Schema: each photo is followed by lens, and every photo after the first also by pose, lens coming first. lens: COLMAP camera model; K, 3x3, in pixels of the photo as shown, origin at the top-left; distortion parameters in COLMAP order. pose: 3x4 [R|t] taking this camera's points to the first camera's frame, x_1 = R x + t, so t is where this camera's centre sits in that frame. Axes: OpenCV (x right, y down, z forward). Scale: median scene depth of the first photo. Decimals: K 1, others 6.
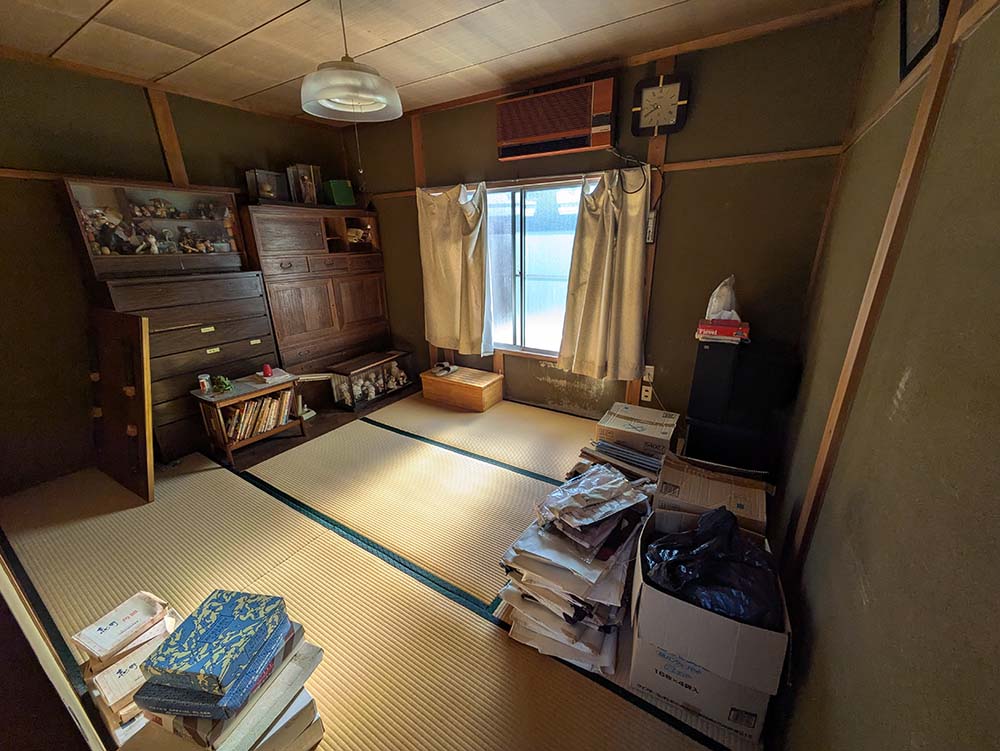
lens RADIAL K [[395.2, 0, 499.8], [0, 395.2, 379.4], [0, 0, 1]] dist [-0.006391, 0.004018]
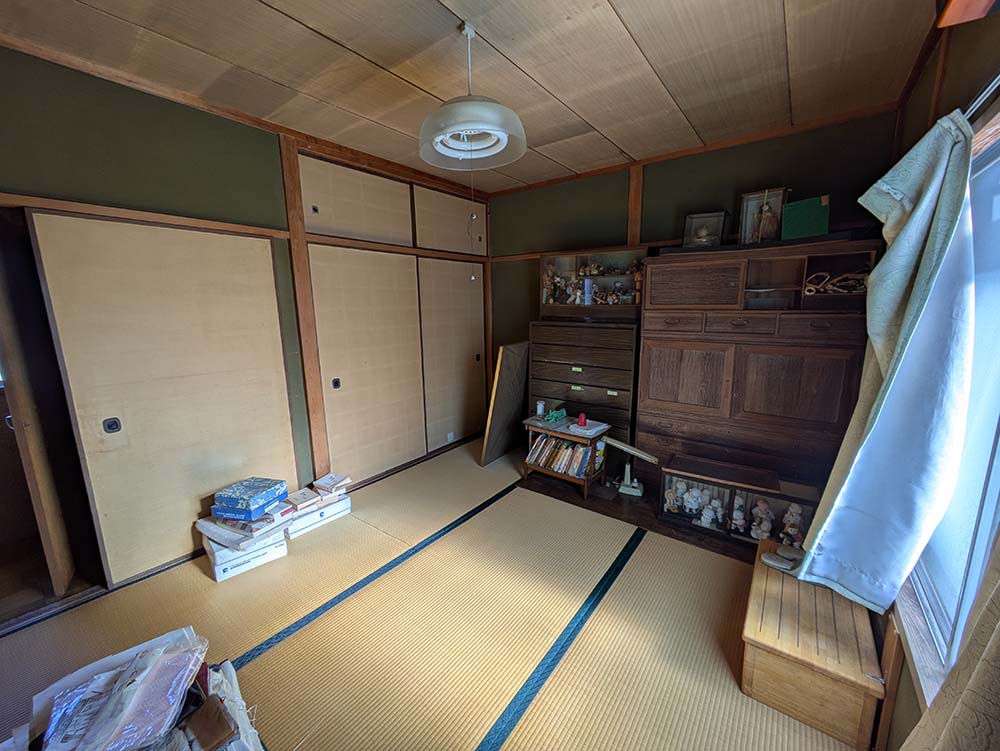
lens RADIAL K [[395.2, 0, 499.8], [0, 395.2, 379.4], [0, 0, 1]] dist [-0.006391, 0.004018]
pose [[-0.090185, 0.204928, -0.974613, 0.380339], [-0.326685, 0.918368, 0.223331, -0.270784], [0.940821, 0.338533, -0.015876, 0.788191]]
